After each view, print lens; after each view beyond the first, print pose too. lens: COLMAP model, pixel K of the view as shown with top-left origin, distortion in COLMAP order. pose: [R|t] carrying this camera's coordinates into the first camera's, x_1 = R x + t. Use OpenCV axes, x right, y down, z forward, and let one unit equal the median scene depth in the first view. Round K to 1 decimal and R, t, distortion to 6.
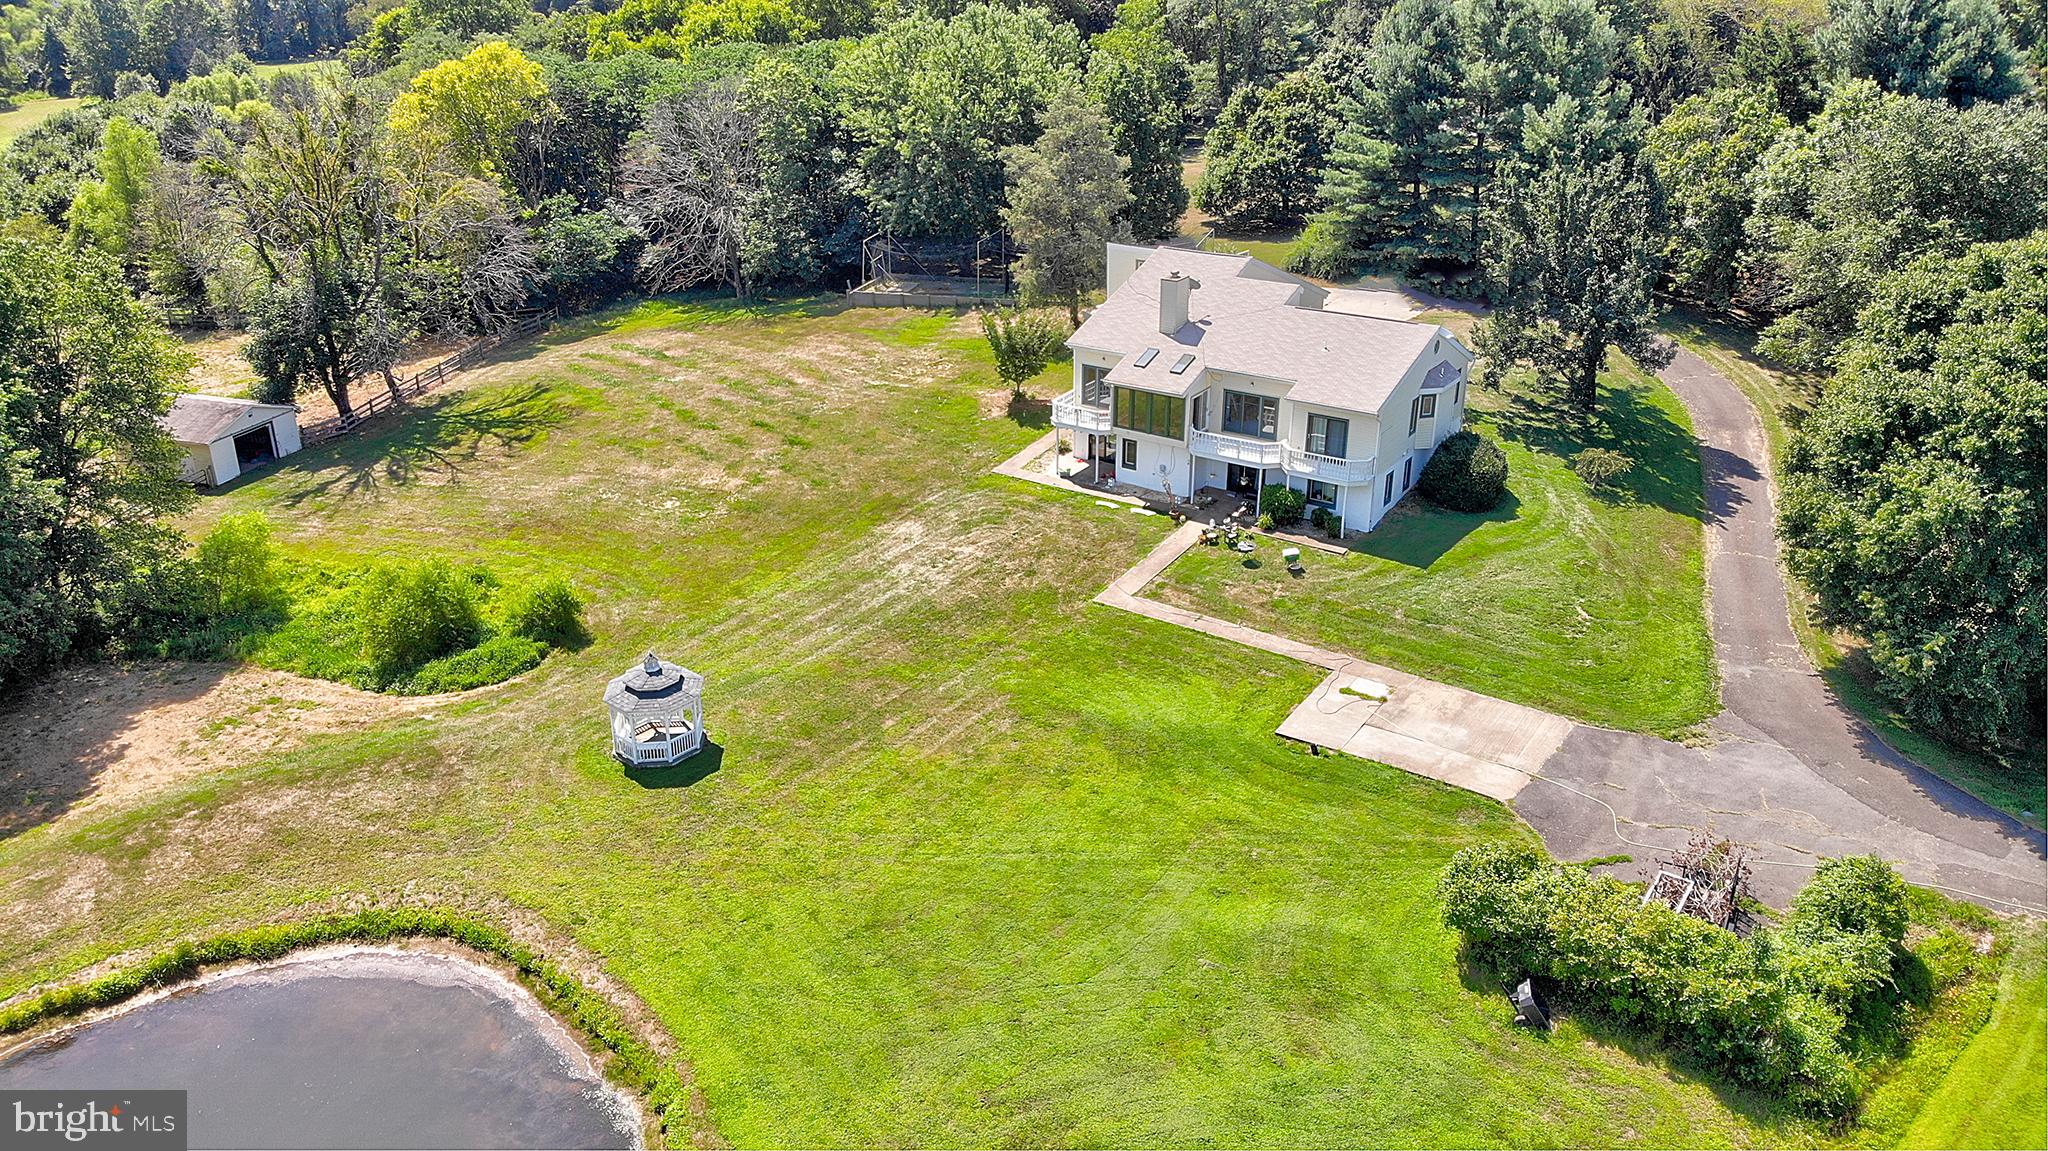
lens RADIAL K [[1479.5, 0, 1025.3], [0, 1479.5, 531.4], [0, 0, 1]] dist [0.094581, -0.205072]
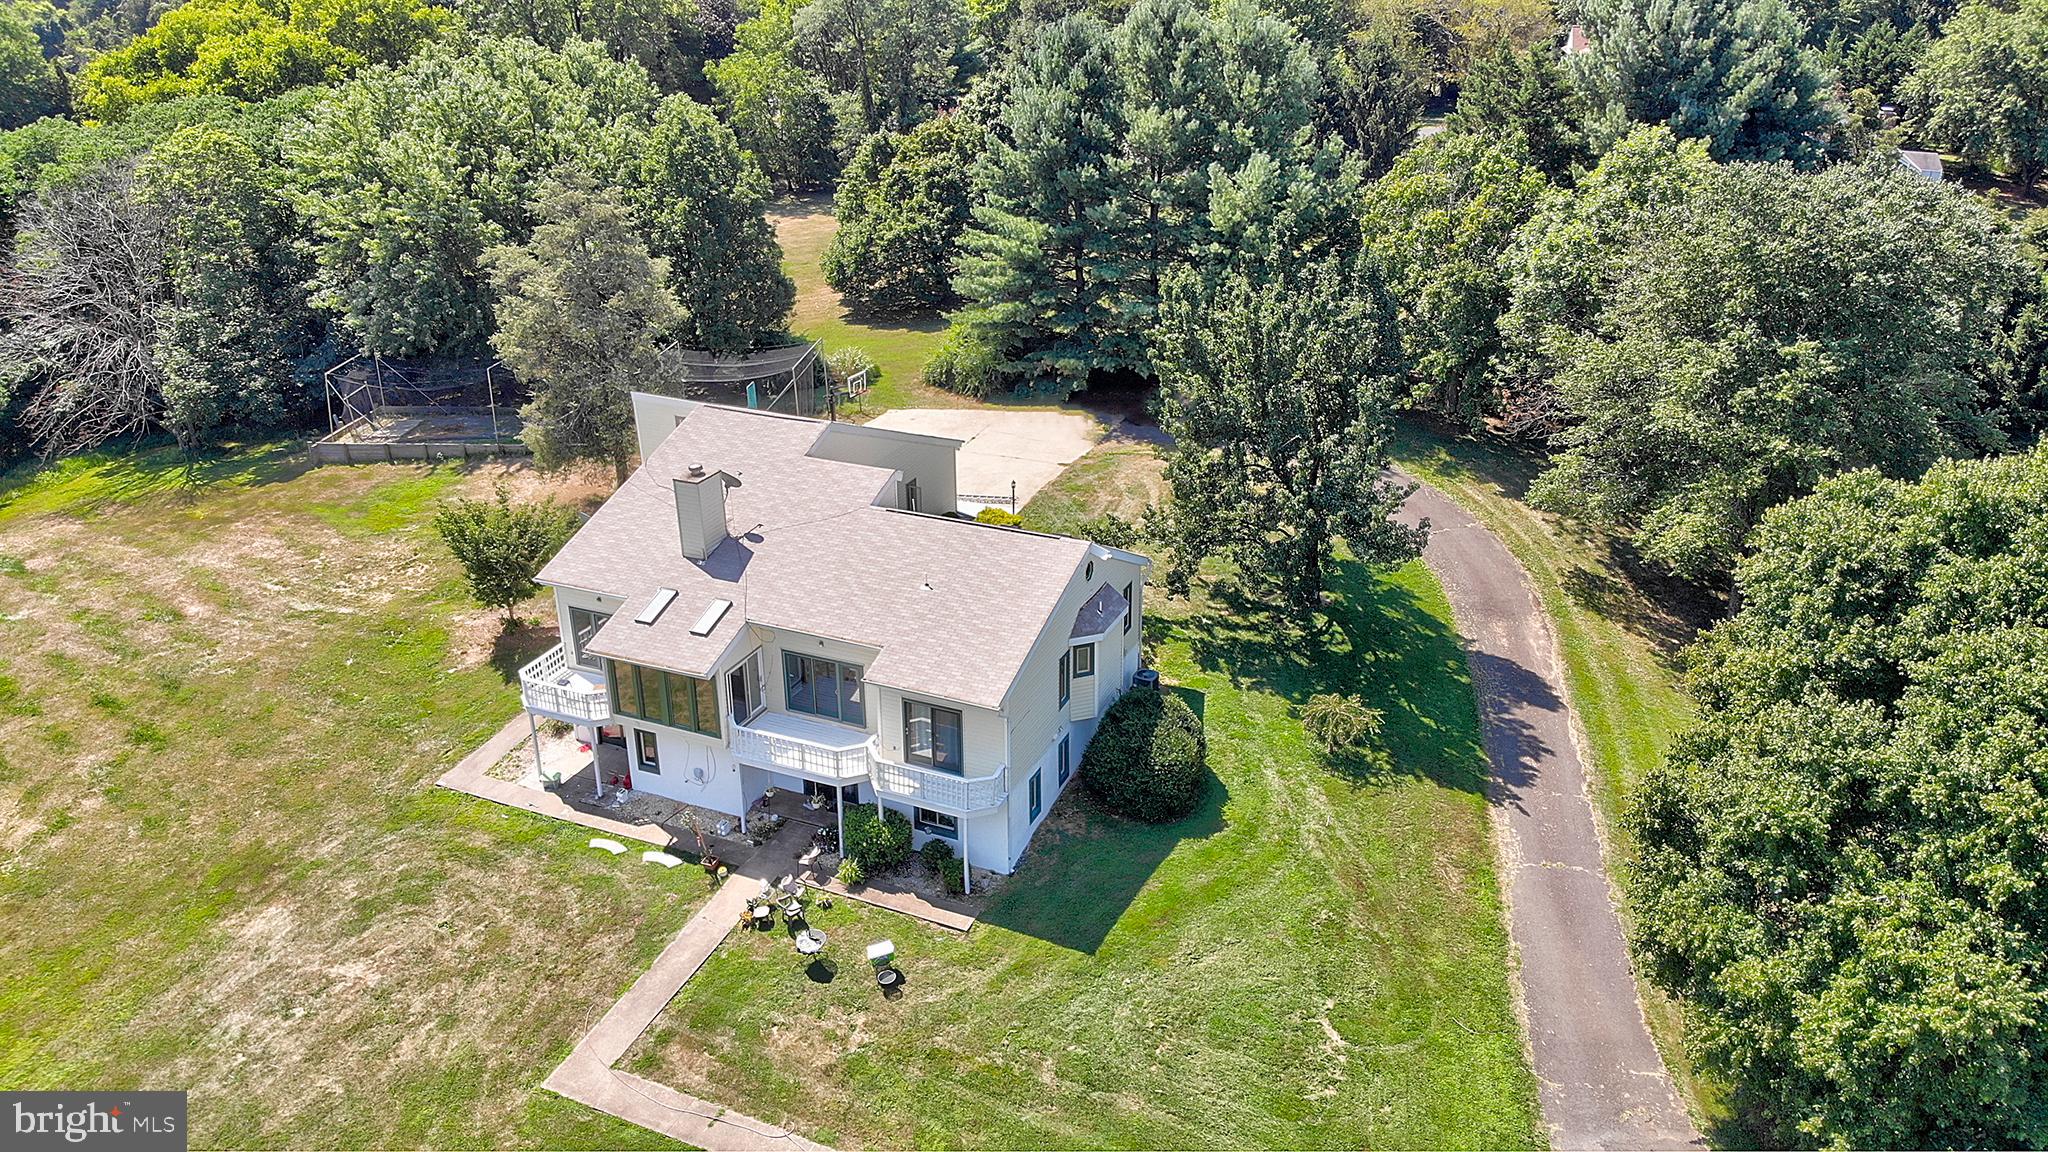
lens RADIAL K [[1500.6, 0, 1001.2], [0, 1500.6, 575.2], [0, 0, 1]] dist [0.104805, -0.225719]
pose [[0.985941, -0.072253, 0.150662, 0.126173], [0.069456, 0.997302, 0.023747, -0.130717], [-0.151971, -0.012948, 0.988300, 0.323473]]
